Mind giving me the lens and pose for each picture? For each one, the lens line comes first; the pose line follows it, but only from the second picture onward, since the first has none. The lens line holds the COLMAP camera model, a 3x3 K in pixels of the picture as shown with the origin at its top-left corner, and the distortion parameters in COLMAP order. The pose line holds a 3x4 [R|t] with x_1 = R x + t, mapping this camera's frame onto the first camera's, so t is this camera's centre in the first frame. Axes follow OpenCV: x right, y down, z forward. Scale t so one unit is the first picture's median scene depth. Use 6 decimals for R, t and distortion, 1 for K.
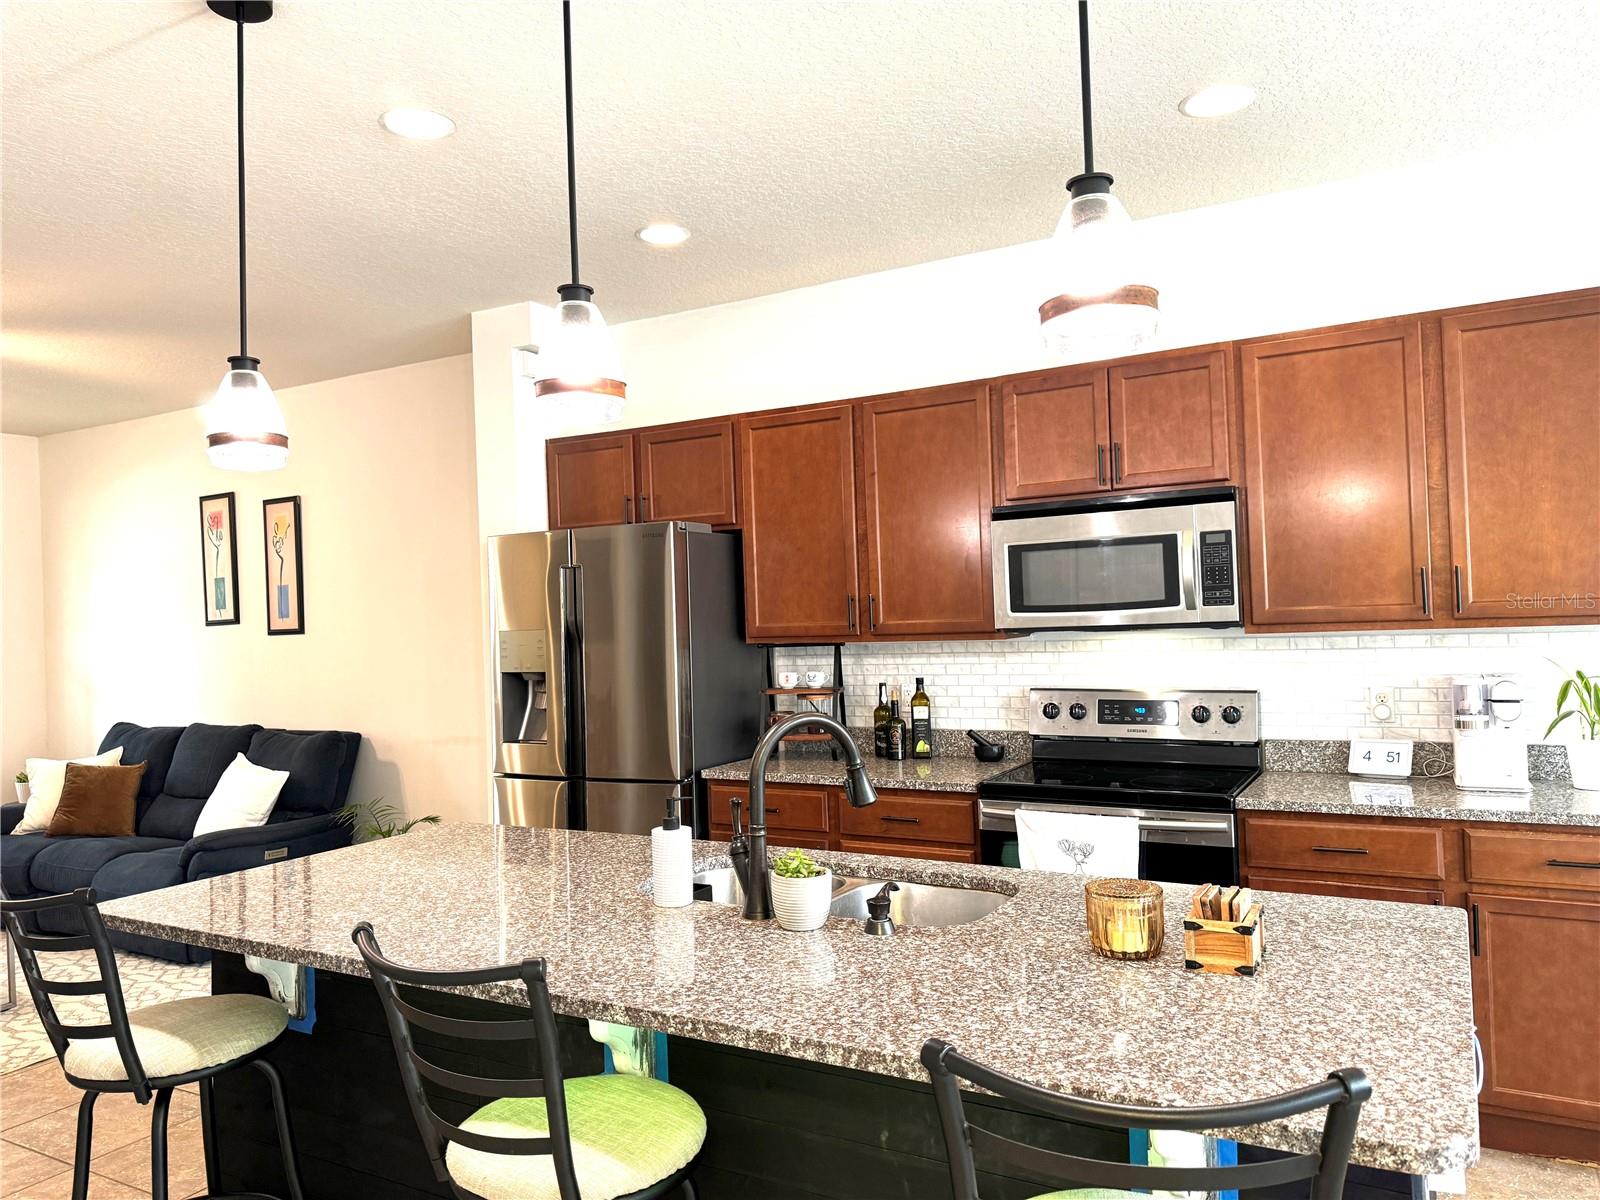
lens RADIAL K [[1111.6, 0, 800.0], [0, 1111.6, 600.0], [0, 0, 1]] dist [0.005503, -0.035446]
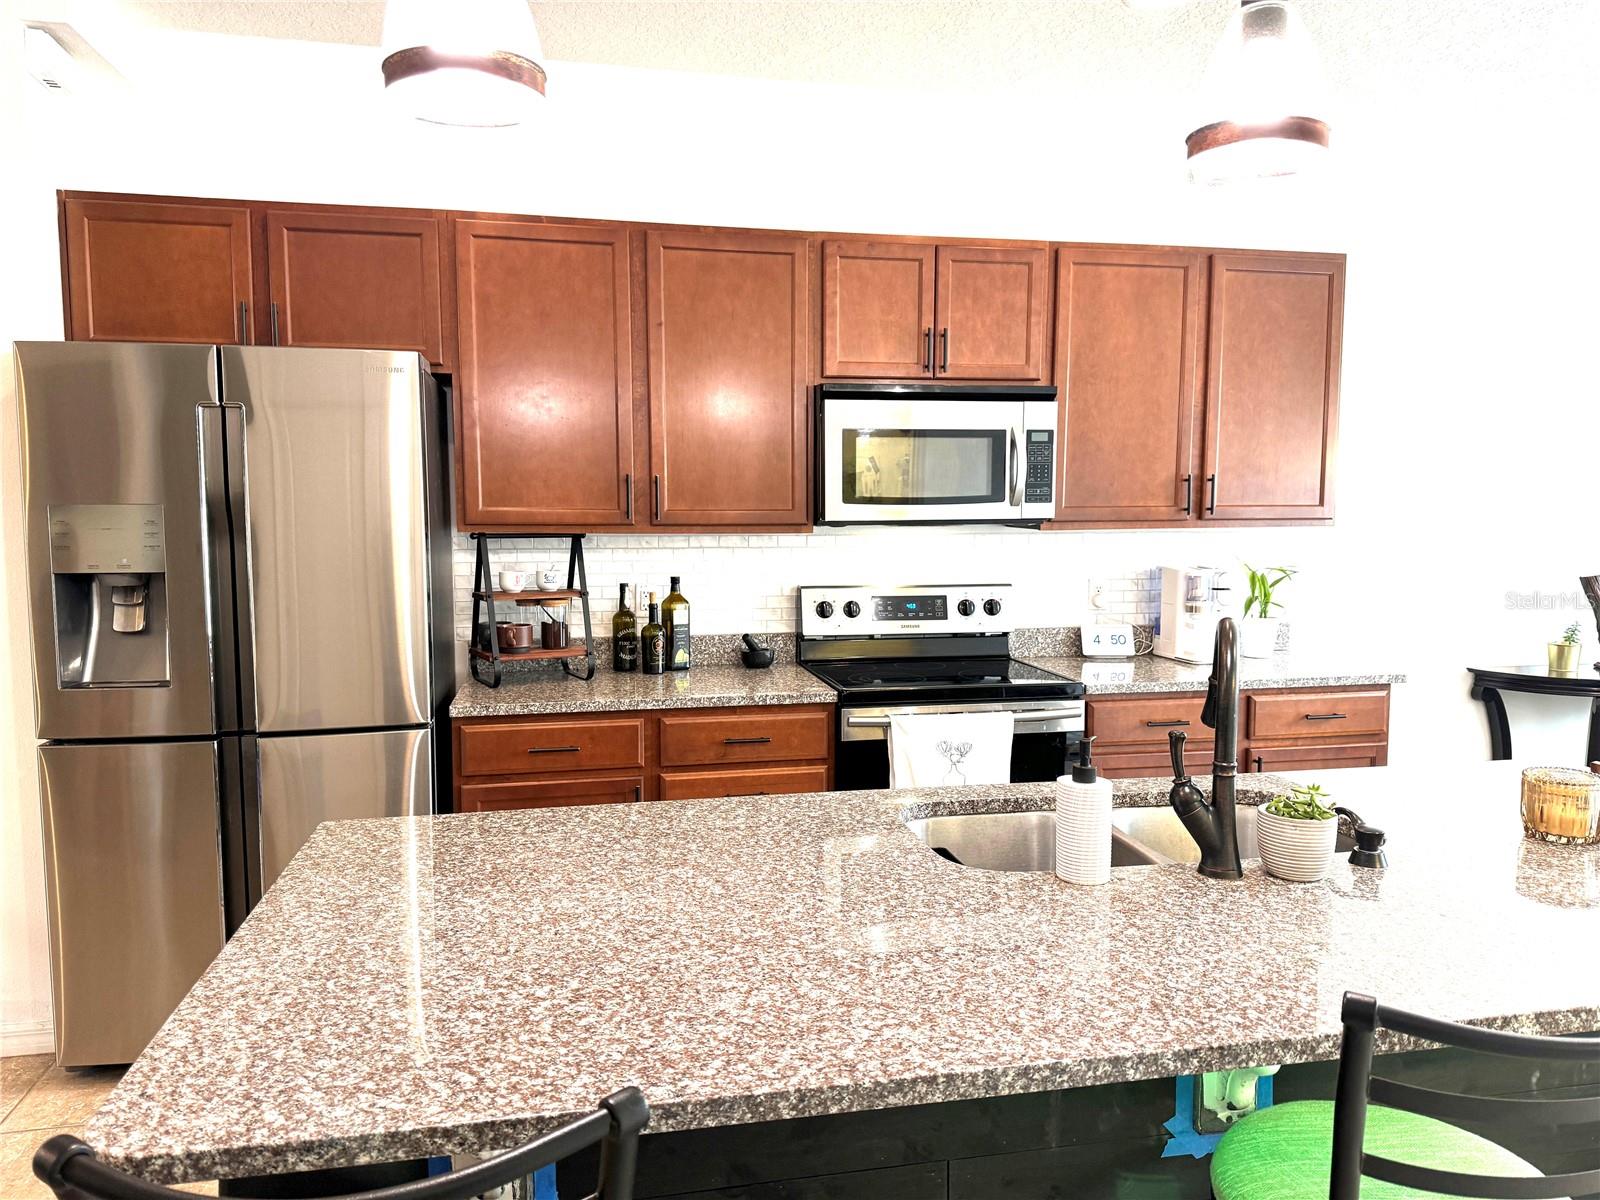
lens RADIAL K [[1100.9, 0, 800.0], [0, 1100.9, 600.0], [0, 0, 1]] dist [0.121675, -0.134857]
pose [[0.734669, -0.025315, 0.677953, -0.465859], [-0.035775, 0.996468, 0.075977, 0.023830], [-0.677481, -0.080072, 0.731168, 0.368463]]
